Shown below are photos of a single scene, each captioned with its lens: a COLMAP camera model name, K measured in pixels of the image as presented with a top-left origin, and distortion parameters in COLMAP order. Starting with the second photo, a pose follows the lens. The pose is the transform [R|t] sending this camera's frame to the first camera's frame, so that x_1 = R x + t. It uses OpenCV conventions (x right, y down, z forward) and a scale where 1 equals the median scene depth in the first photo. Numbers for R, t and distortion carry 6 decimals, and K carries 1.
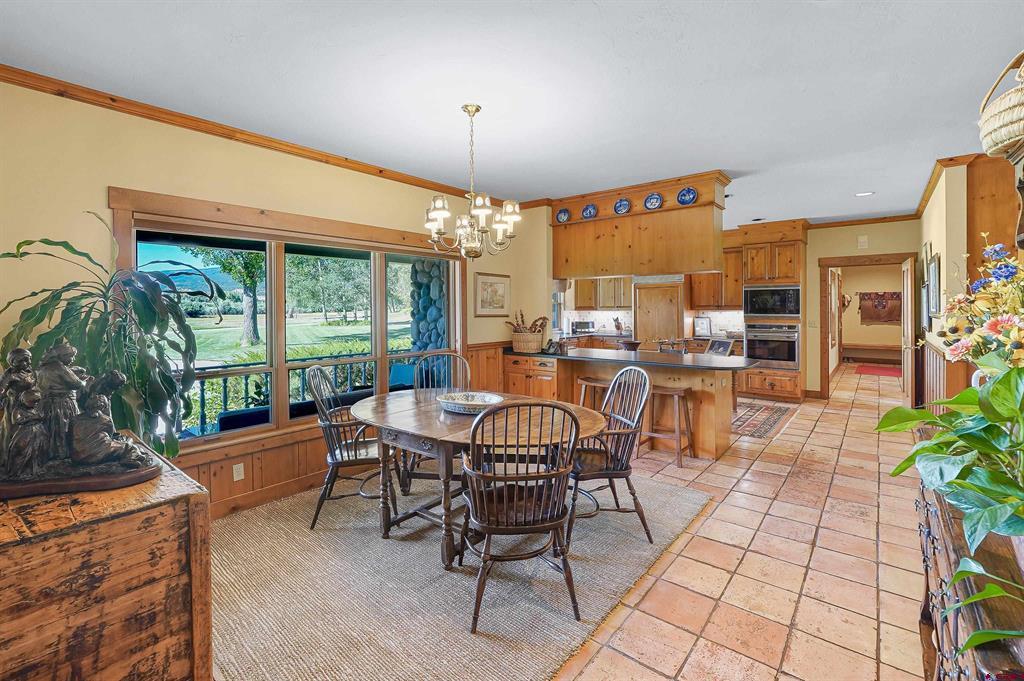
lens RADIAL K [[451.7, 0, 506.5], [0, 451.7, 309.2], [0, 0, 1]] dist [0.001027, 0.000265]
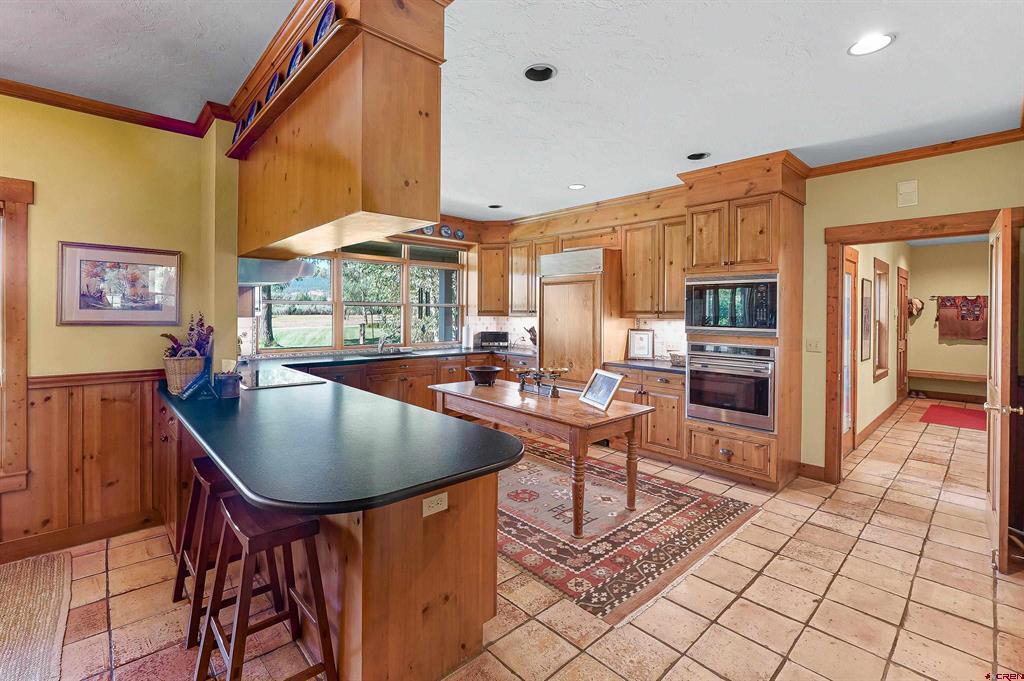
lens RADIAL K [[451.7, 0, 508.6], [0, 451.7, 313.2], [0, 0, 1]] dist [0.001027, 0.000265]
pose [[0.991591, 0.014743, -0.128565, 0.374370], [-0.014845, 0.999890, 0.000164, -0.002679], [0.128553, 0.001746, 0.991701, 0.394402]]
